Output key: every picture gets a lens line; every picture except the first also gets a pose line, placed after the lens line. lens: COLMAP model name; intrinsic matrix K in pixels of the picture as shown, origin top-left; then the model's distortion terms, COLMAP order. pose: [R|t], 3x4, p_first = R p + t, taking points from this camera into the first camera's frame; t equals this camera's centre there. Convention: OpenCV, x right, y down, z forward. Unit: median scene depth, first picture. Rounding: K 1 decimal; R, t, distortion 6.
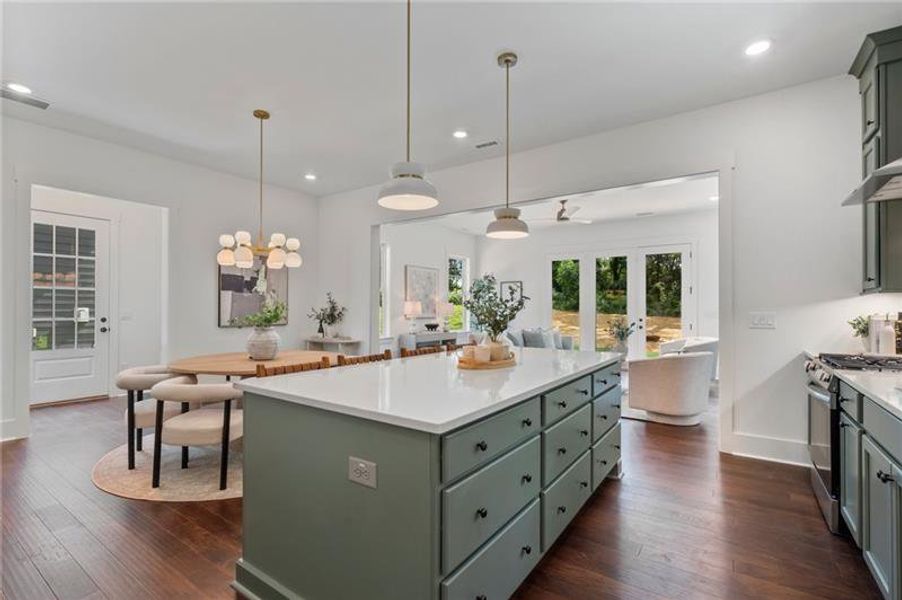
lens RADIAL K [[412.8, 0, 451.0], [0, 412.8, 300.0], [0, 0, 1]] dist [0.001467, 0.000236]
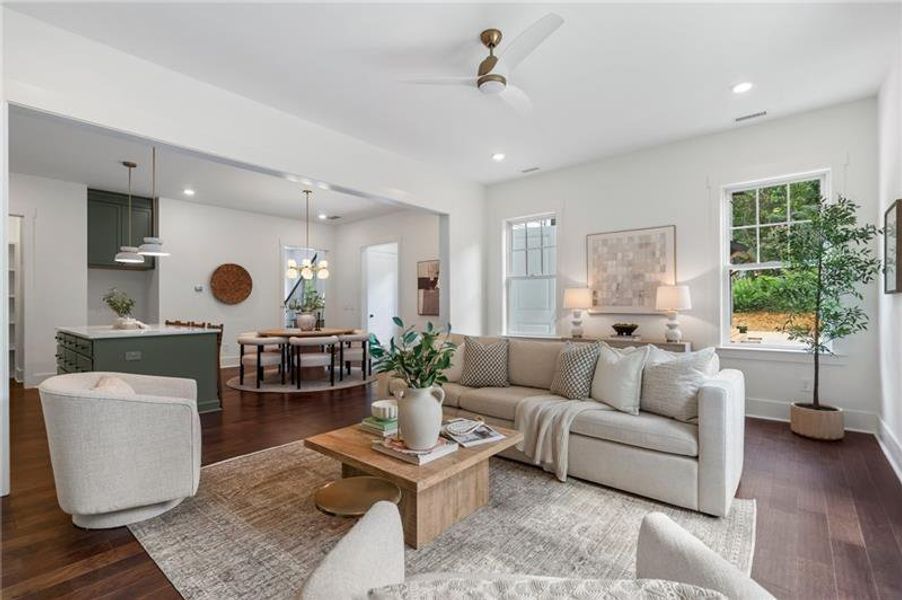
lens RADIAL K [[412.8, 0, 451.0], [0, 412.8, 300.0], [0, 0, 1]] dist [0.001467, 0.000236]
pose [[-0.087470, -0.021100, -0.995944, 0.582477], [0.020160, 0.999533, -0.022946, 0.033068], [0.995963, -0.022086, -0.087004, 0.845335]]
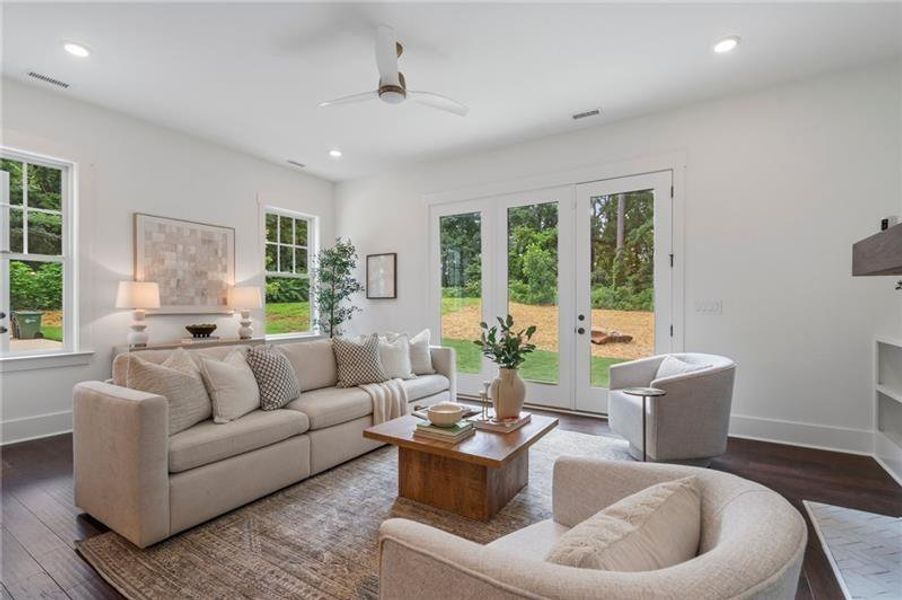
lens RADIAL K [[412.8, 0, 451.0], [0, 412.8, 300.0], [0, 0, 1]] dist [0.001467, 0.000236]
pose [[0.999230, -0.001805, 0.039194, 0.269427], [0.001363, 0.999935, 0.011317, 0.020110], [-0.039211, -0.011255, 0.999168, 0.473415]]
